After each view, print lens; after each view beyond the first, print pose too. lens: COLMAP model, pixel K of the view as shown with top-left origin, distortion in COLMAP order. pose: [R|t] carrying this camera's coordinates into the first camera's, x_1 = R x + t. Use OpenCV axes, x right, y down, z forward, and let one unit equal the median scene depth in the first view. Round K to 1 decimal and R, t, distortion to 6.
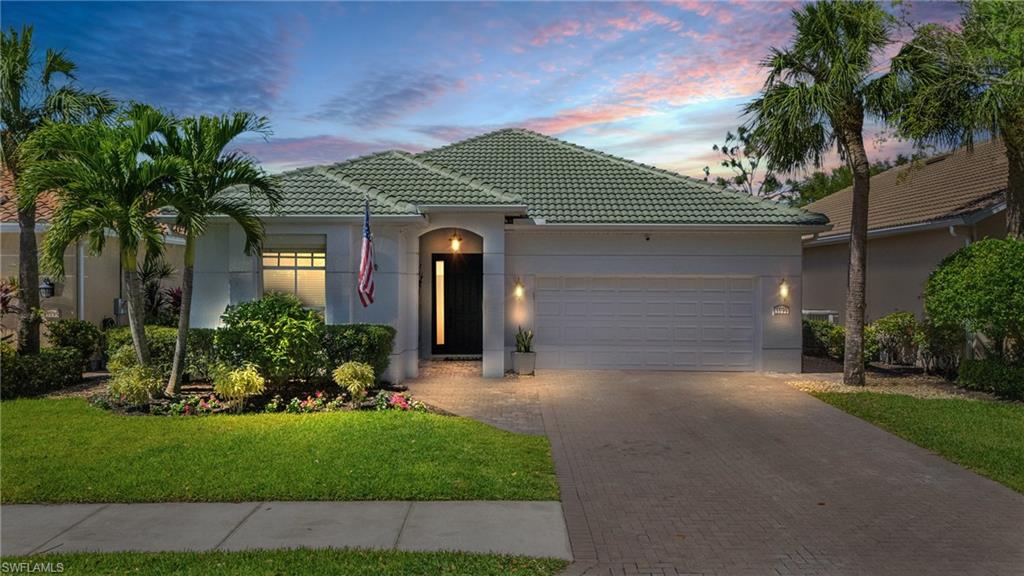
lens RADIAL K [[765.2, 0, 521.4], [0, 765.2, 283.5], [0, 0, 1]] dist [0.042040, -0.007785]
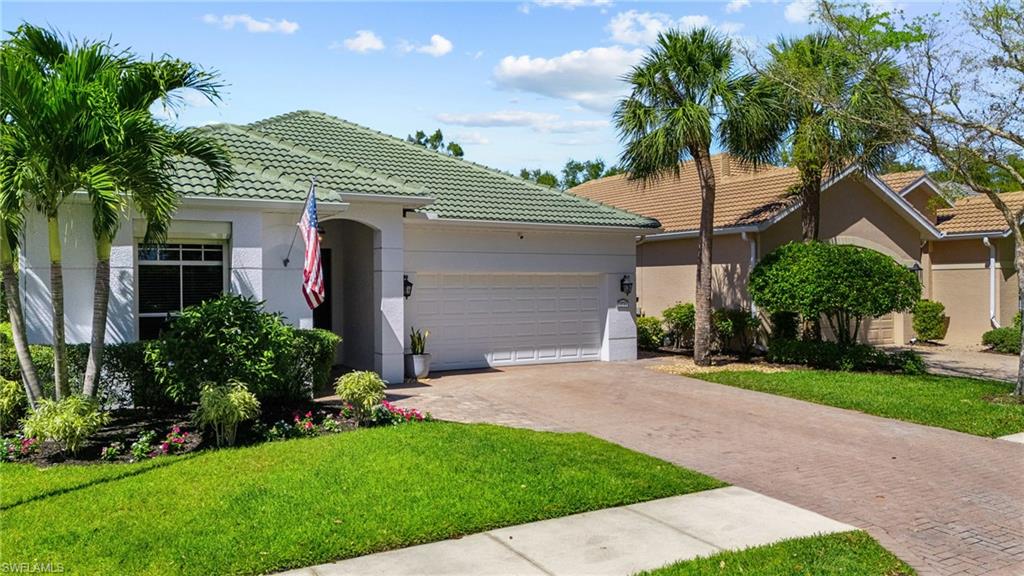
lens RADIAL K [[765.2, 0, 520.5], [0, 765.2, 292.9], [0, 0, 1]] dist [0.042040, -0.007785]
pose [[0.866996, -0.013493, 0.498133, -0.457998], [0.008046, 0.999882, 0.013079, 0.004109], [-0.498251, -0.007331, 0.867002, 0.153300]]
